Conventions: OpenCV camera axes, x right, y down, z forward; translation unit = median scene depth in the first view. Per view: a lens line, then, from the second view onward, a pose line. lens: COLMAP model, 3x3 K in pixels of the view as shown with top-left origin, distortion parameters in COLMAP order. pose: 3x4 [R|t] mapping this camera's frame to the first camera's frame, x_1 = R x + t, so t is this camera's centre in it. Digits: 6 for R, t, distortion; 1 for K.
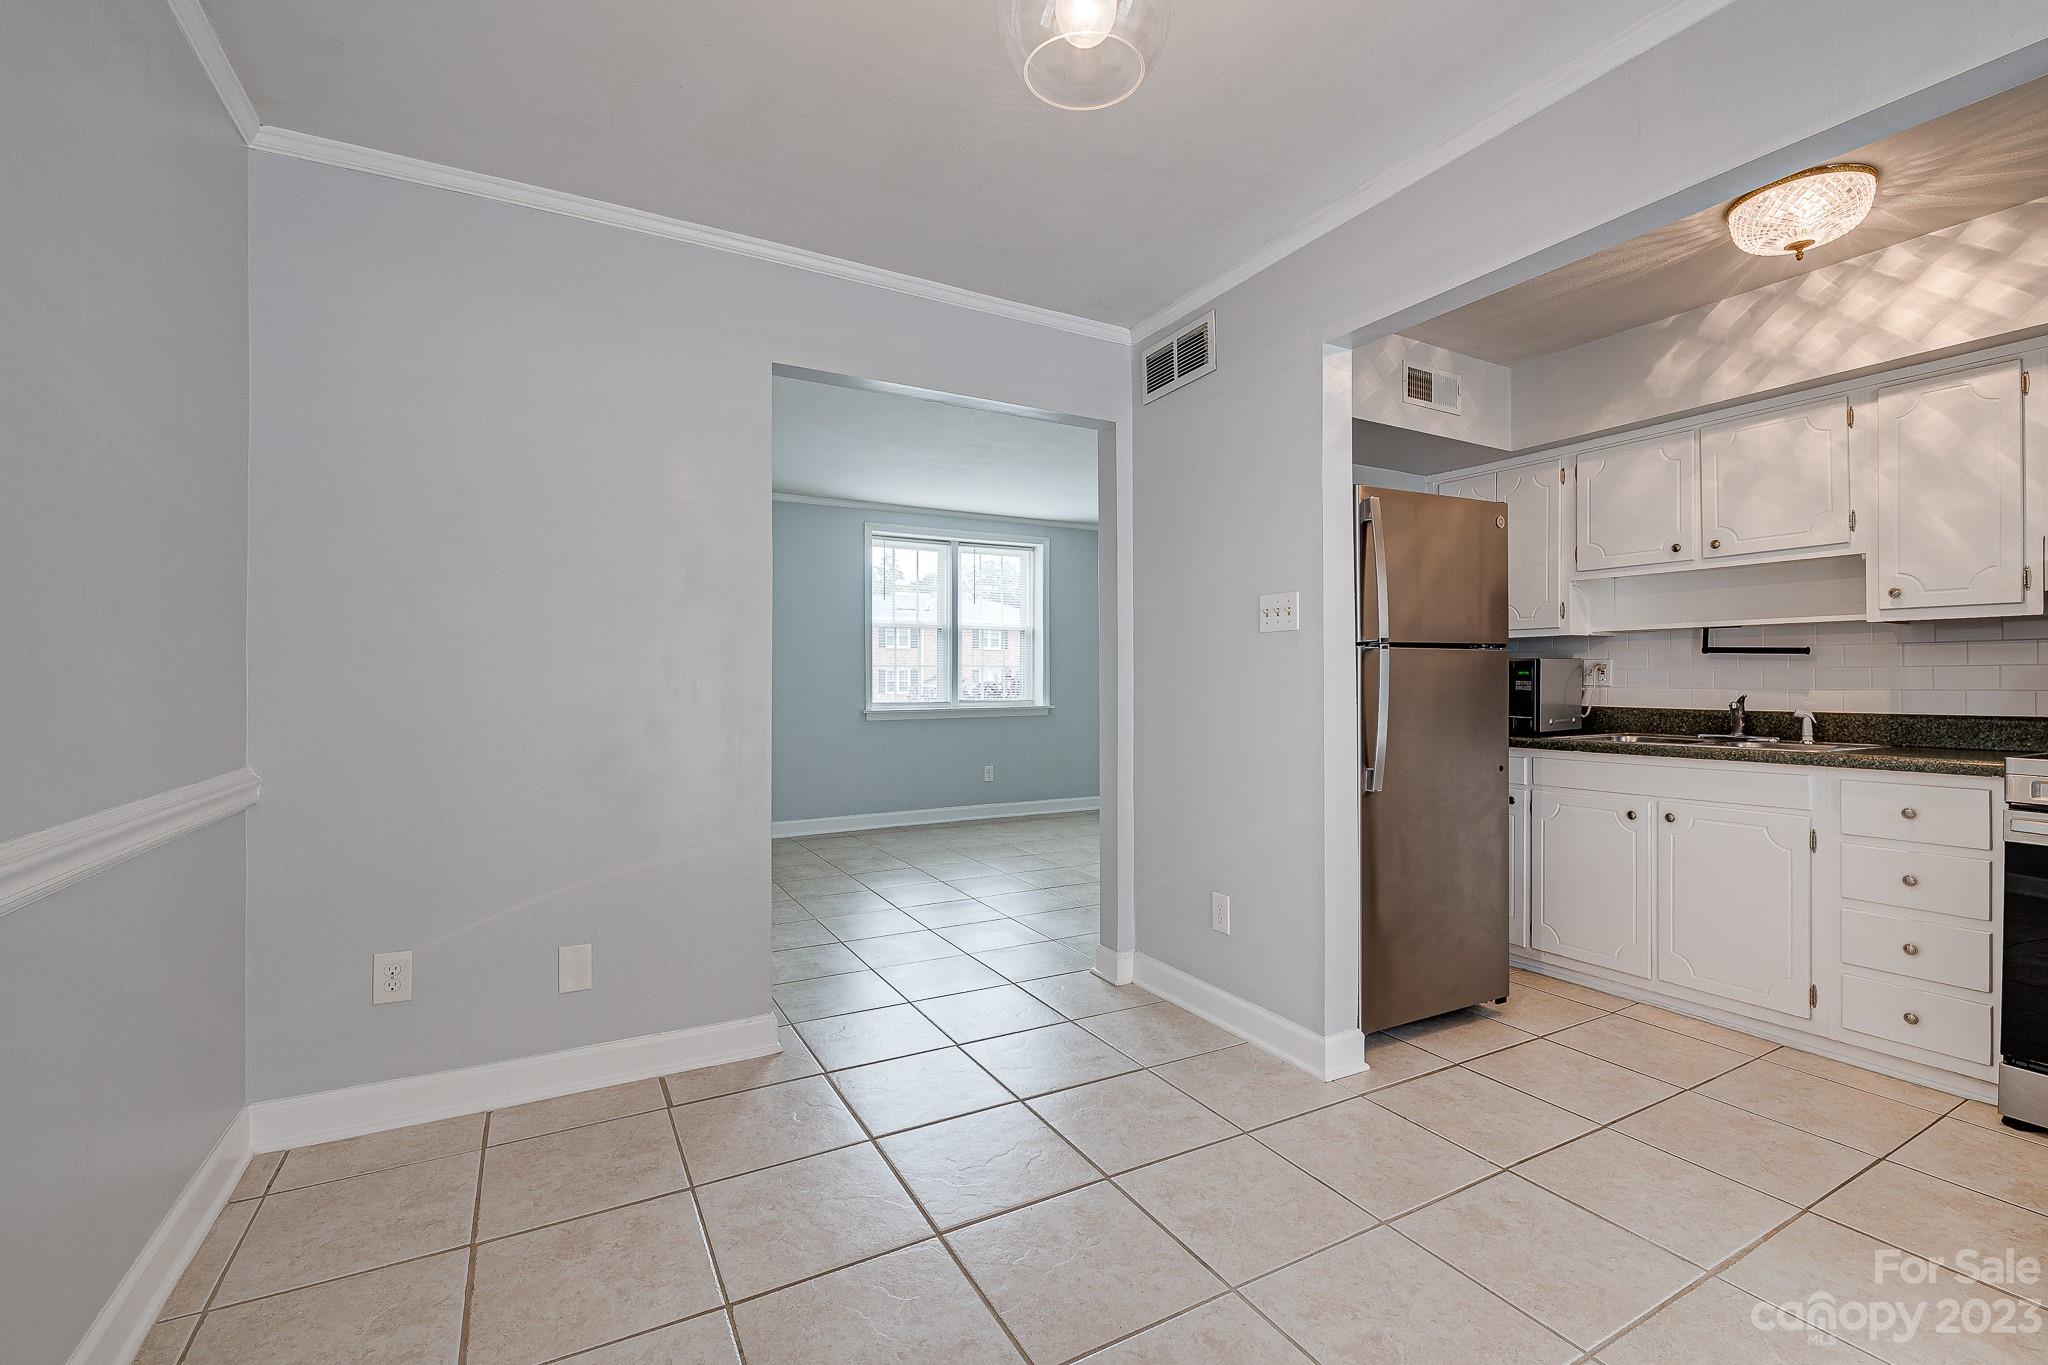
lens RADIAL K [[887.9, 0, 1029.2], [0, 887.9, 675.3], [0, 0, 1]] dist [0.007548, -0.009114]
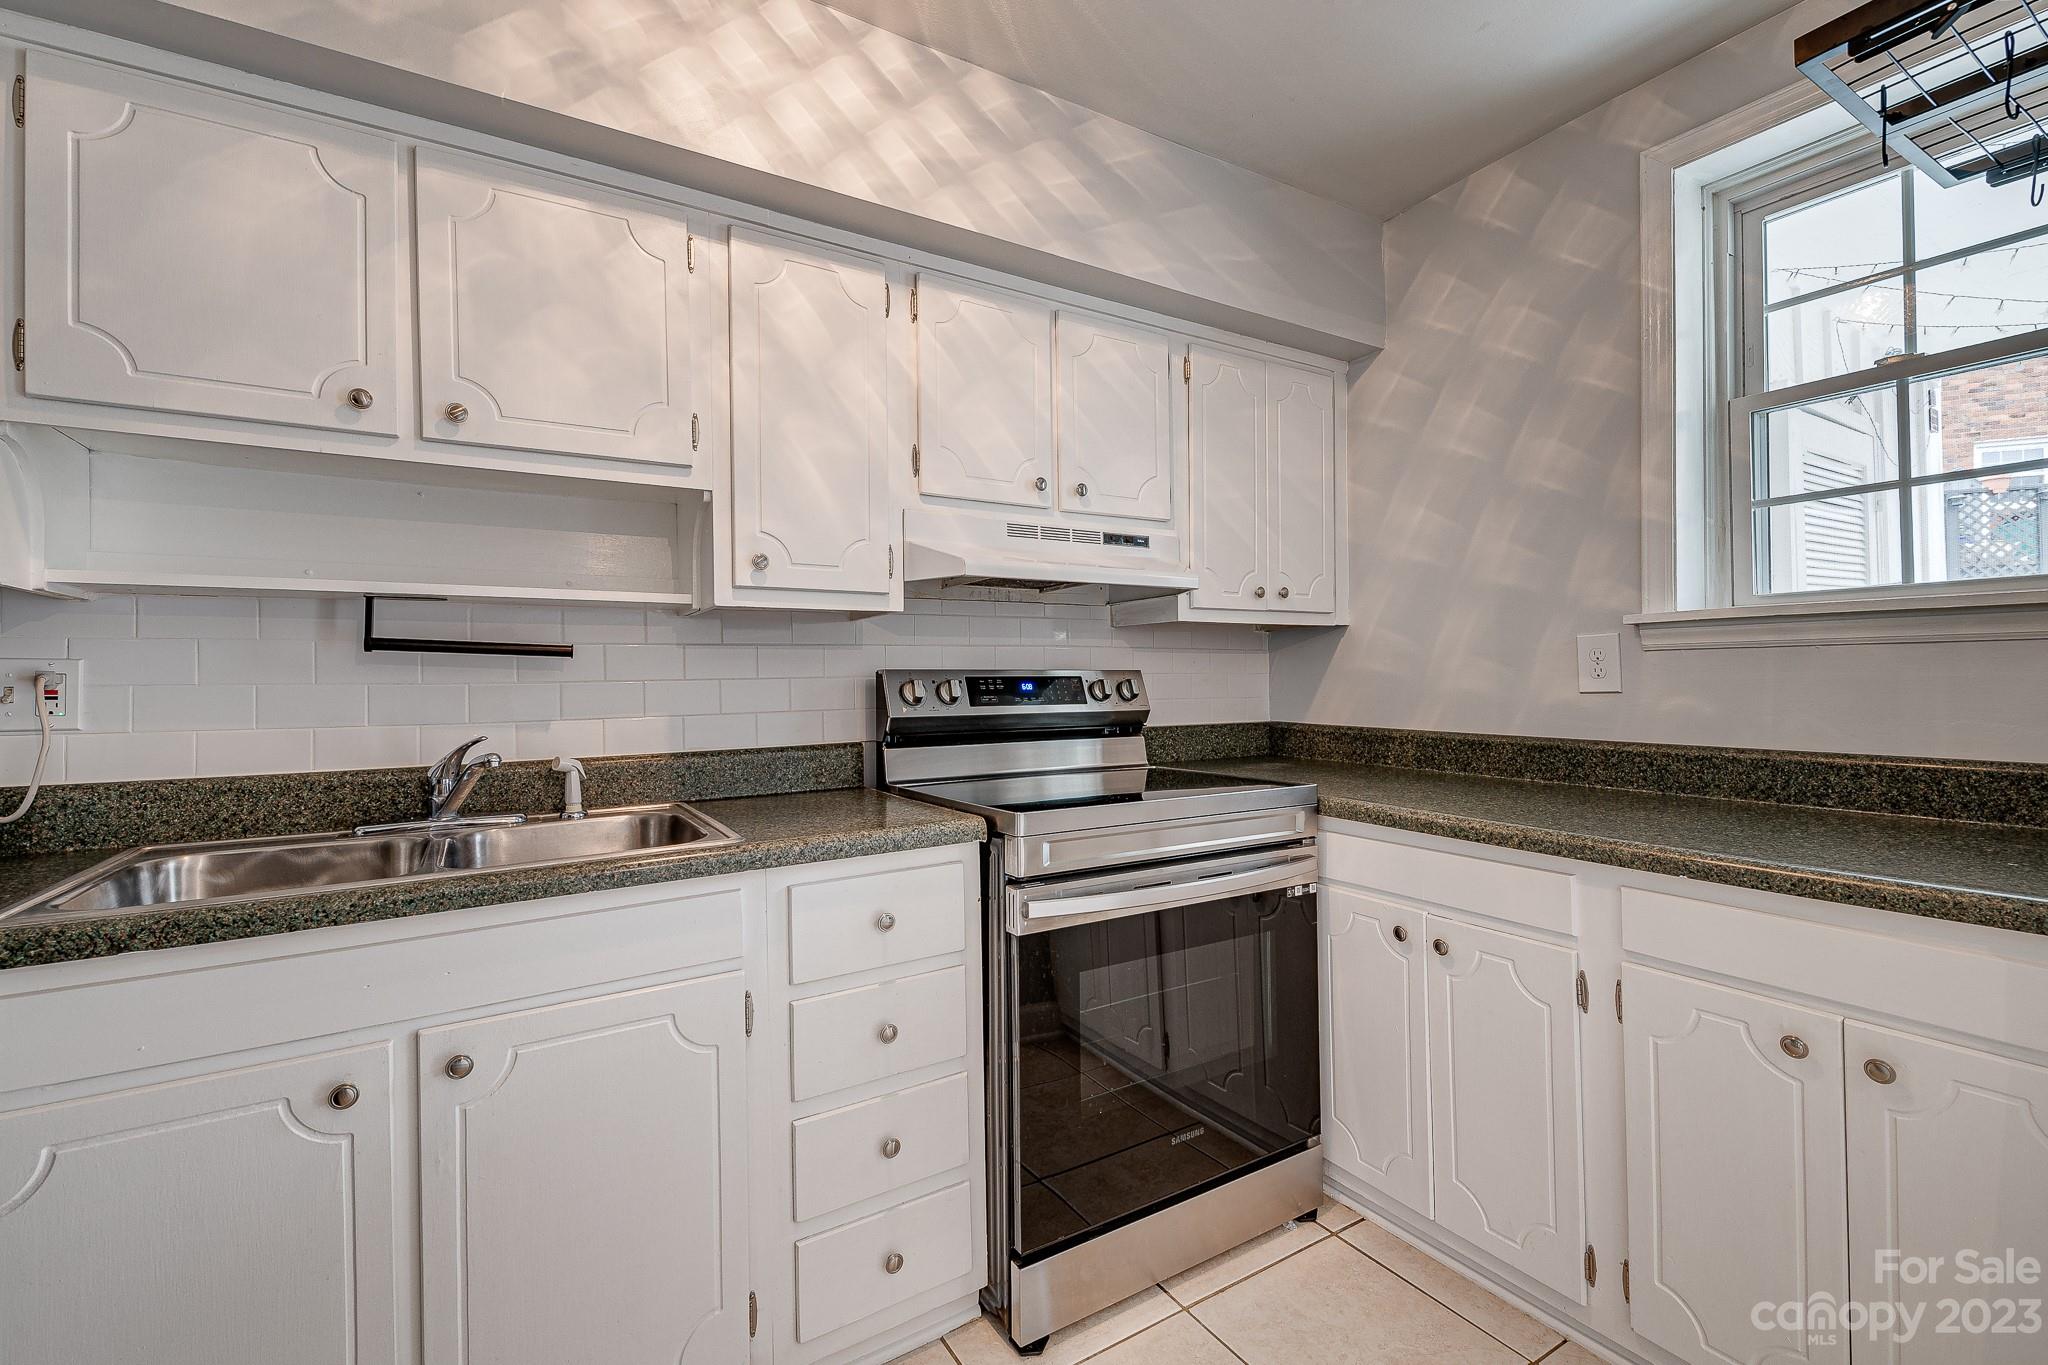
lens RADIAL K [[873.8, 0, 1028.4], [0, 873.8, 676.2], [0, 0, 1]] dist [0.022302, -0.010680]
pose [[-0.045249, 0.005006, 0.998963, 0.318352], [0.007926, 0.999958, -0.004652, -0.007211], [-0.998944, 0.007707, -0.045287, 0.759874]]
